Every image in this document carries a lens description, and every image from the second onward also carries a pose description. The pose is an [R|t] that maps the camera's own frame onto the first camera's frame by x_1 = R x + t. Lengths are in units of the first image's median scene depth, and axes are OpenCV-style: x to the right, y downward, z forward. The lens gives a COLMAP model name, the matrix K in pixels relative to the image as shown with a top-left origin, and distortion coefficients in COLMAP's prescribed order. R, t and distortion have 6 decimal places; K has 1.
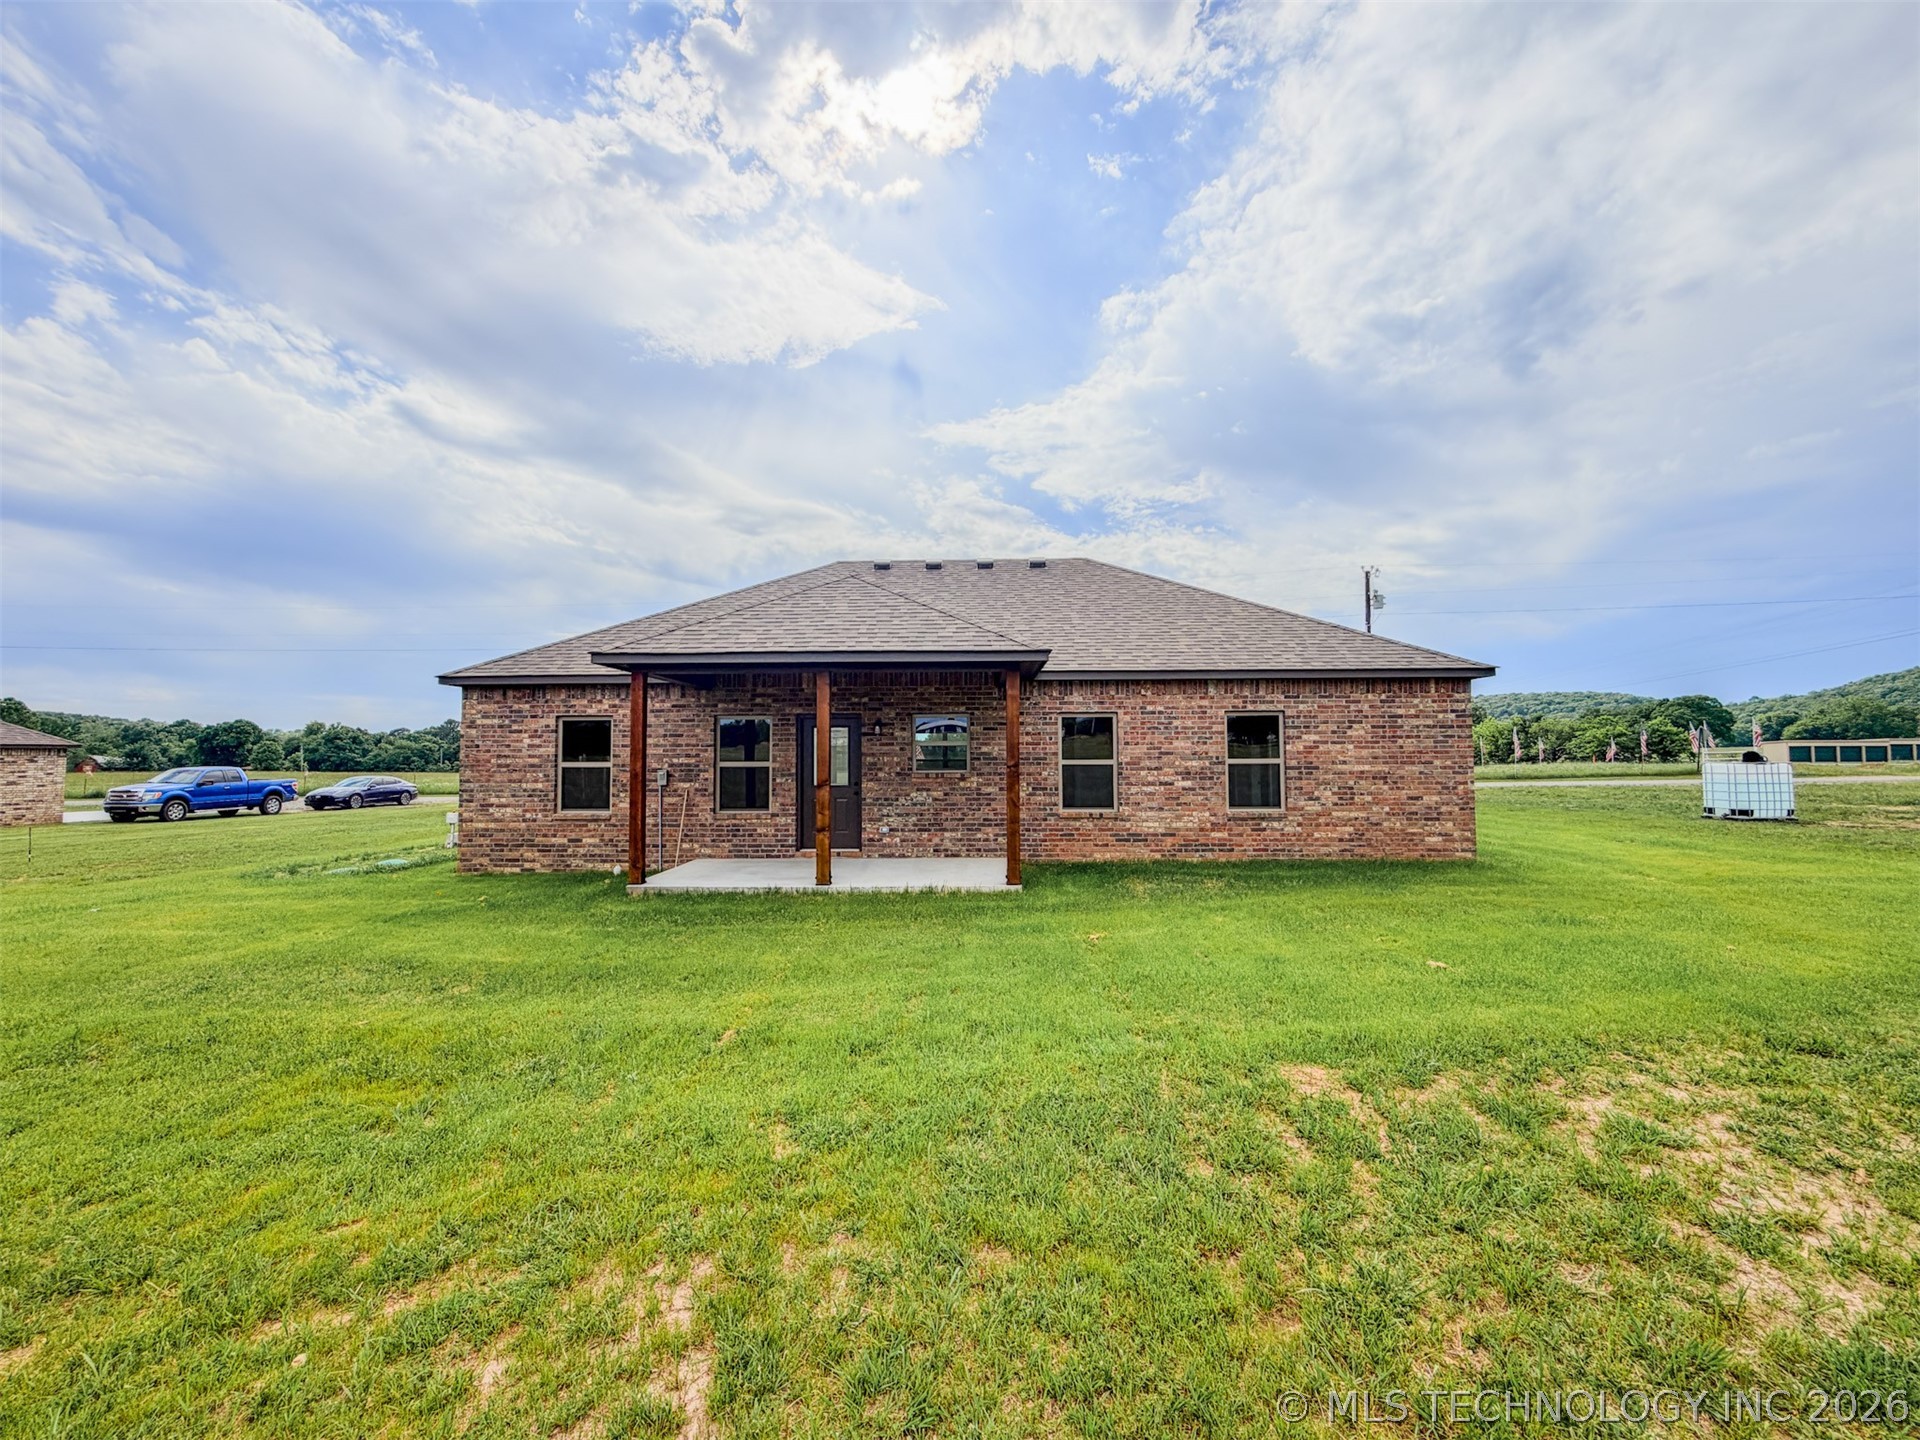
lens RADIAL K [[758.7, 0, 962.3], [0, 758.7, 708.8], [0, 0, 1]] dist [-0.000479, 0.000061]
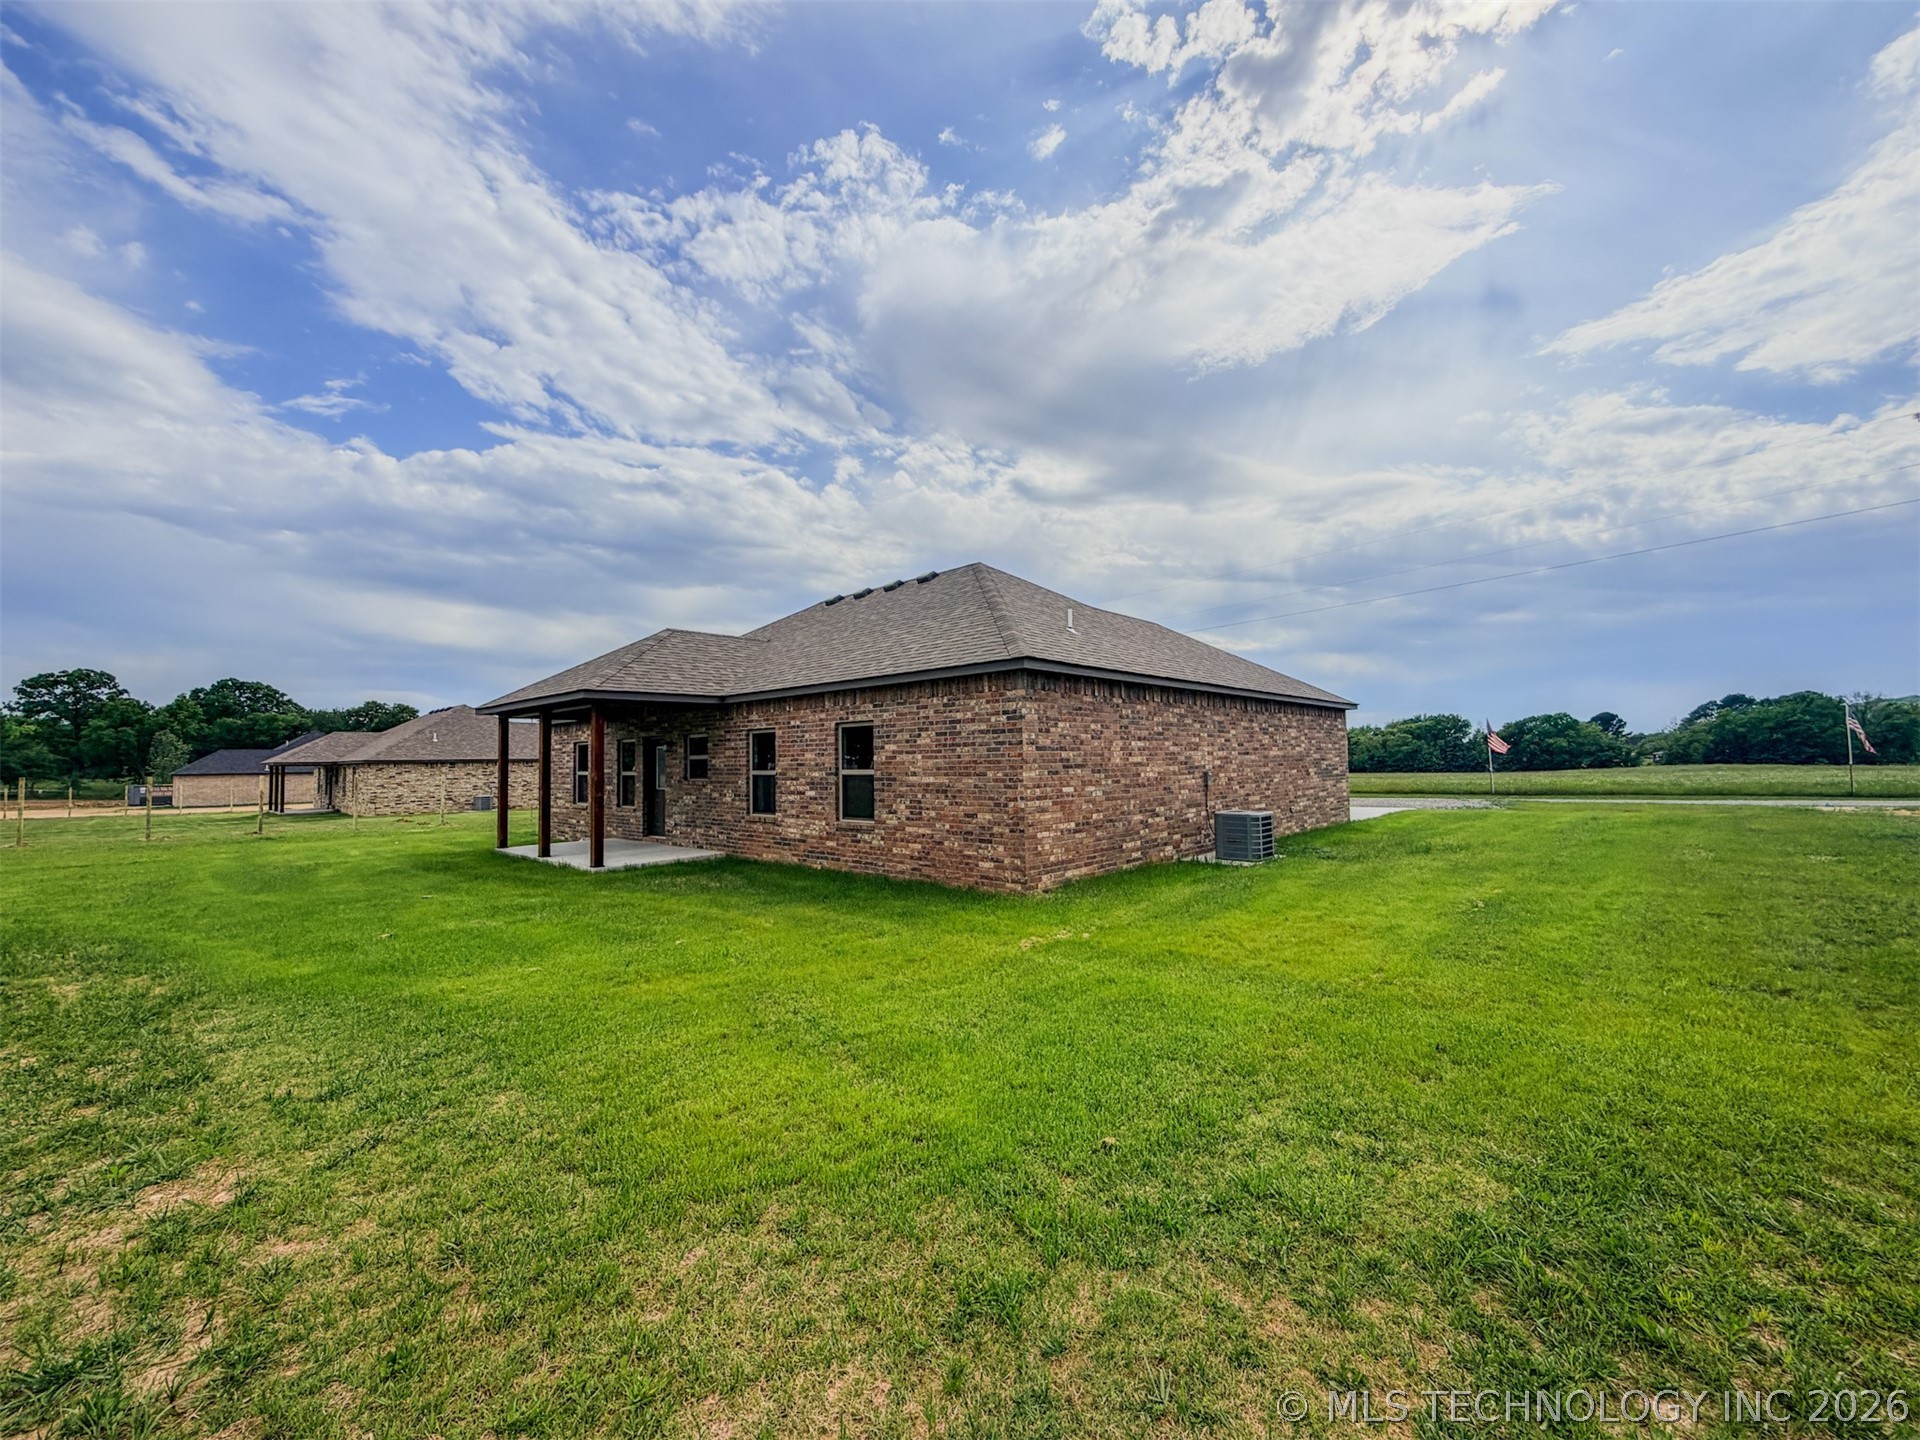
lens RADIAL K [[758.7, 0, 976.7], [0, 758.7, 677.2], [0, 0, 1]] dist [-0.000479, 0.000061]
pose [[0.751401, -0.079875, -0.654994, 1.165107], [0.053348, 0.996751, -0.060351, 0.013192], [0.657686, 0.010405, 0.753220, 0.348595]]
